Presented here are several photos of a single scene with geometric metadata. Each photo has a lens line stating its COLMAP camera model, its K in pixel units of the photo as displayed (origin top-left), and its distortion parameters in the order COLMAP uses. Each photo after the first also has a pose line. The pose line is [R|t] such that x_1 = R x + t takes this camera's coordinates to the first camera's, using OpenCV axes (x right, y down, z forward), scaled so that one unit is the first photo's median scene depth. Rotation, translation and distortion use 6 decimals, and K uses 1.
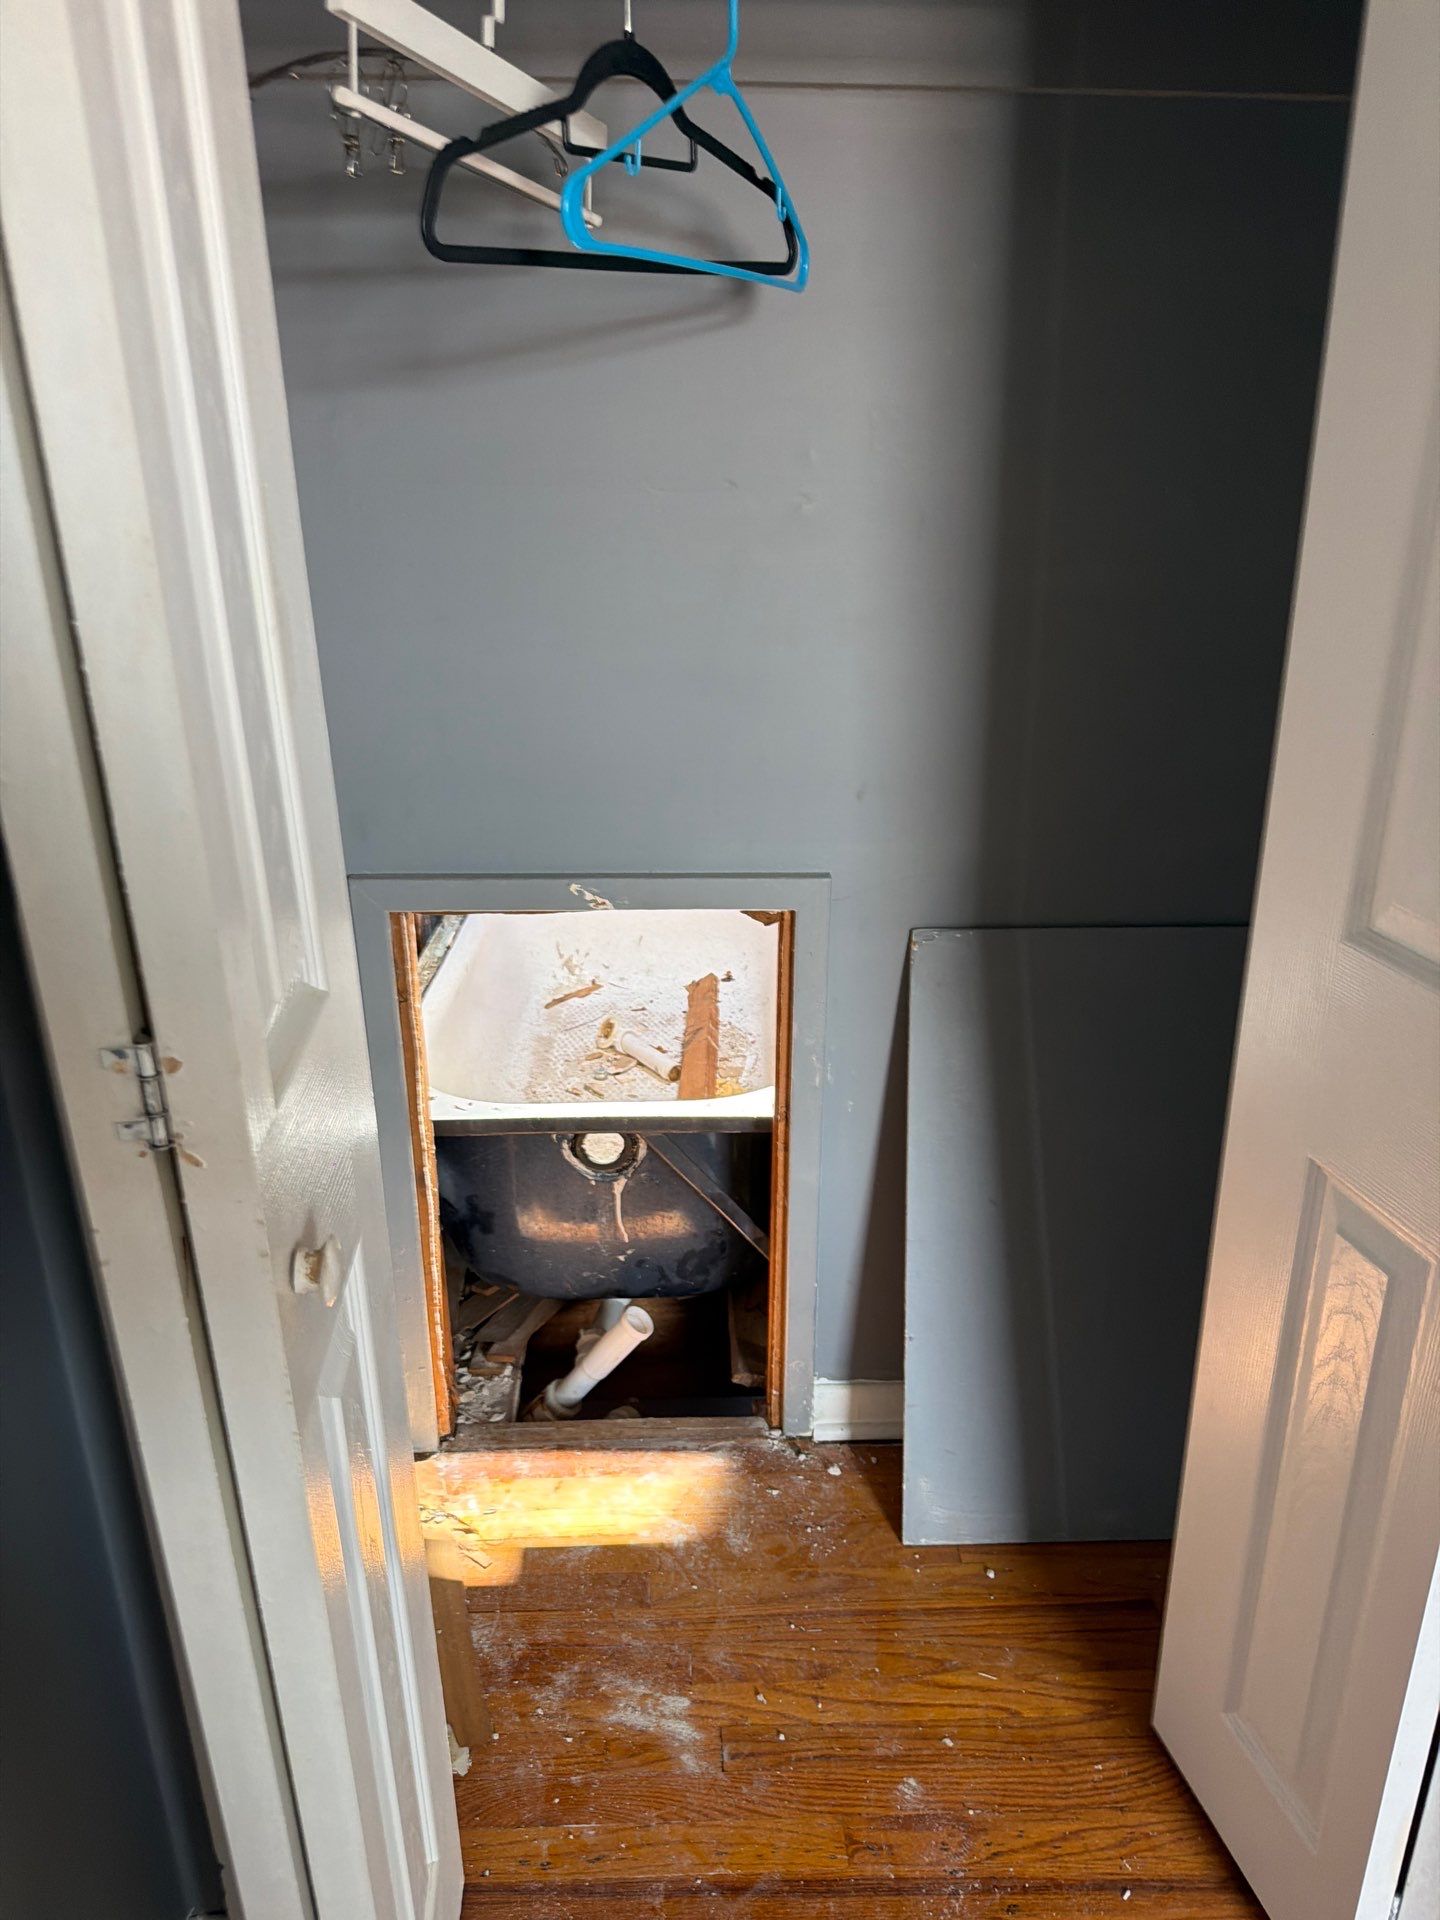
lens RADIAL K [[1340.9, 0, 732.3], [0, 1340.9, 998.4], [0, 0, 1]] dist [0.099619, -0.154337]
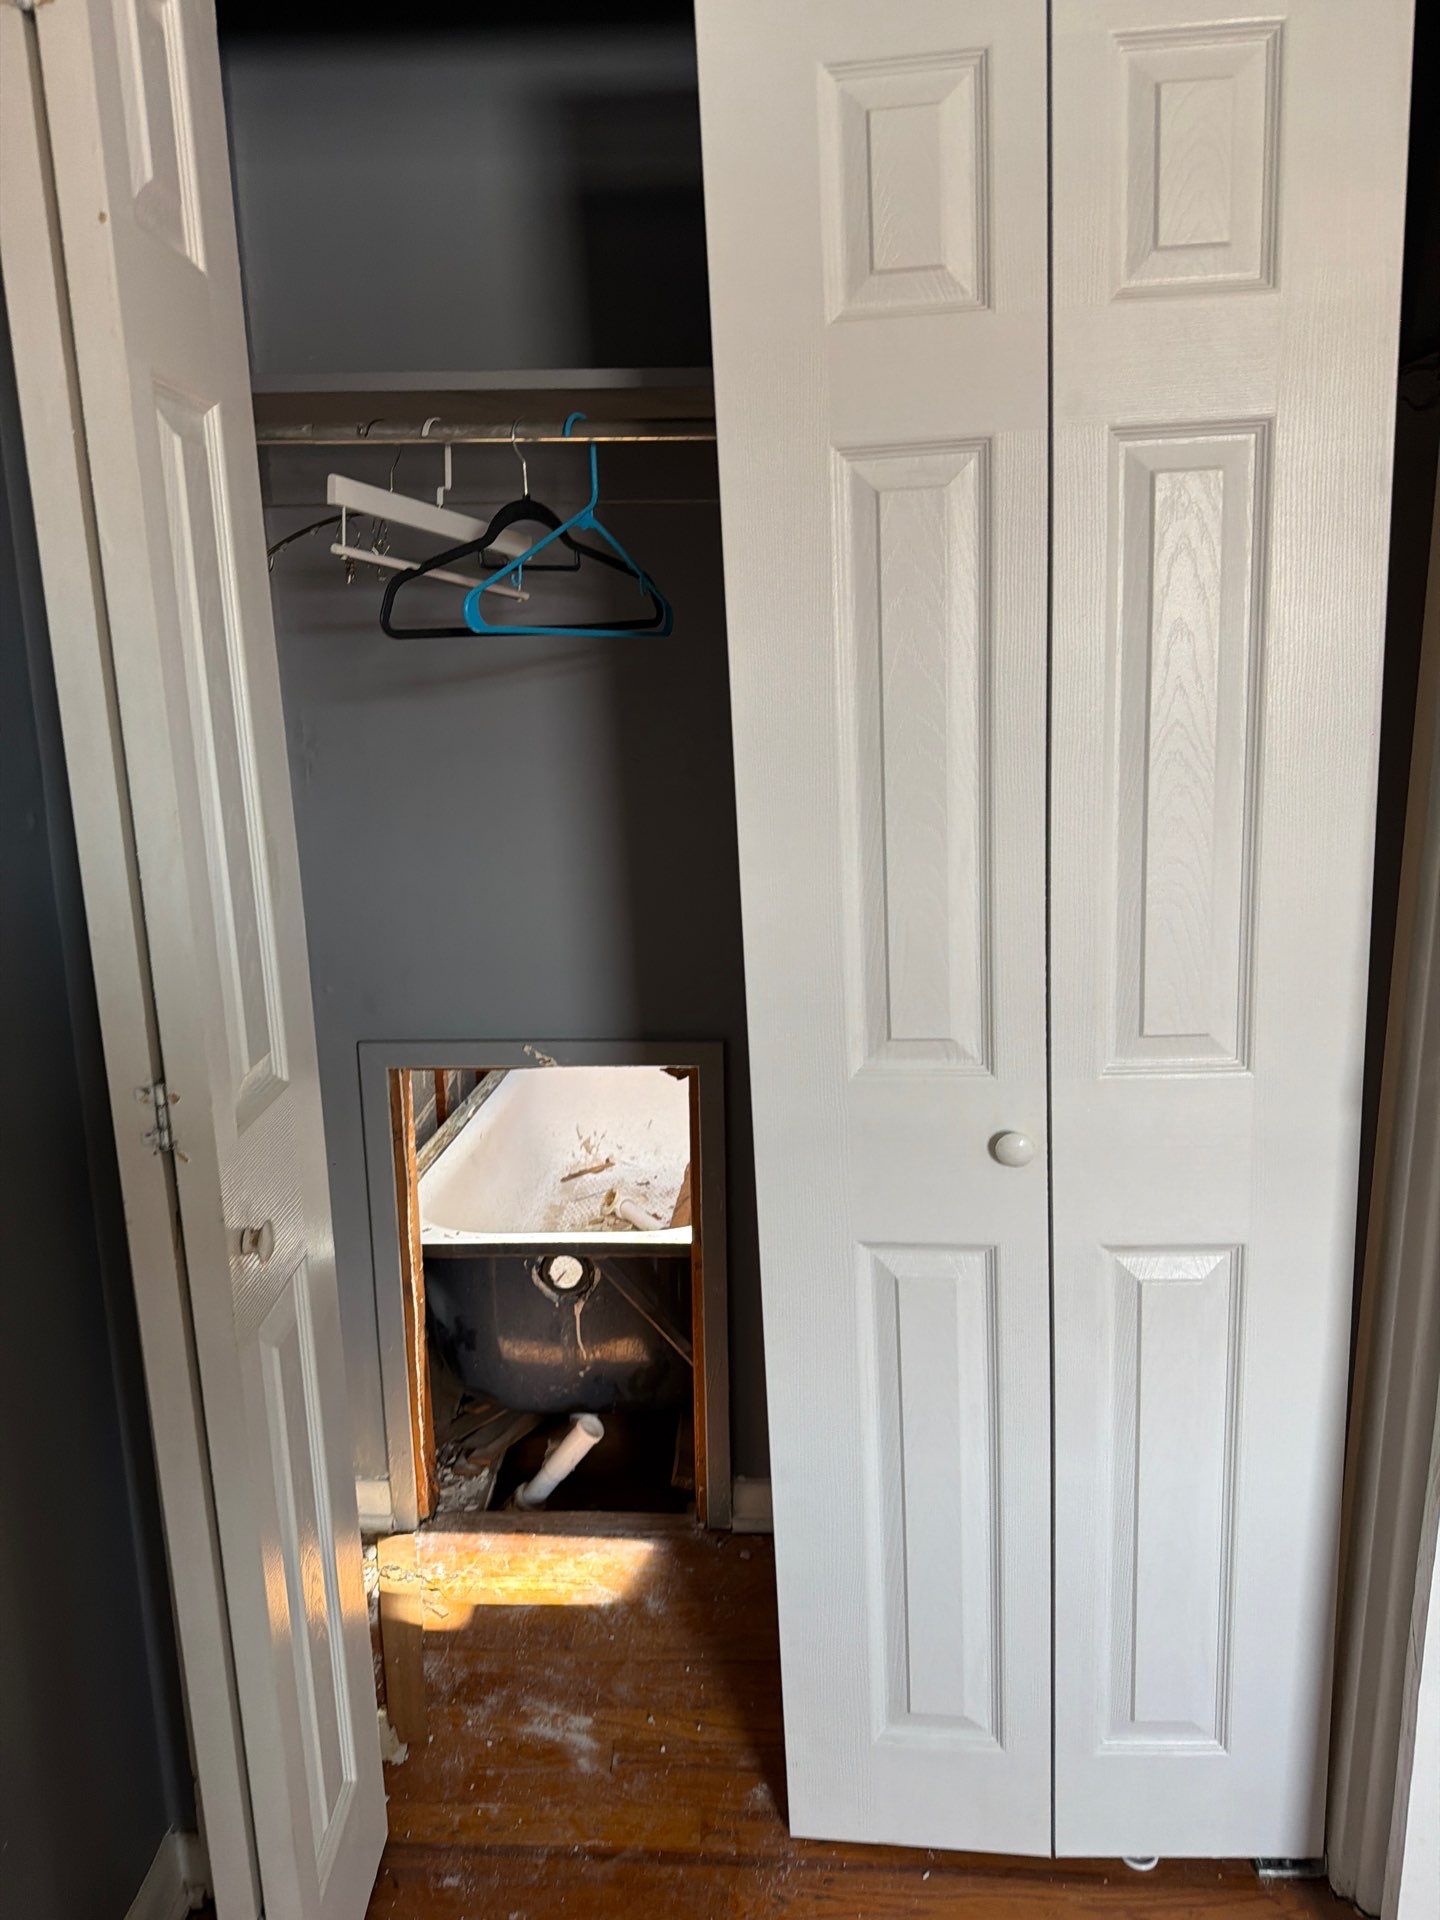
lens RADIAL K [[1377.0, 0, 720.0], [0, 1377.0, 960.0], [0, 0, 1]] dist [0.011569, -0.033975]
pose [[0.995973, -0.007326, -0.089355, 0.179302], [-0.010046, 0.981259, -0.192429, 0.083765], [0.089091, 0.192552, 0.977234, -0.282983]]
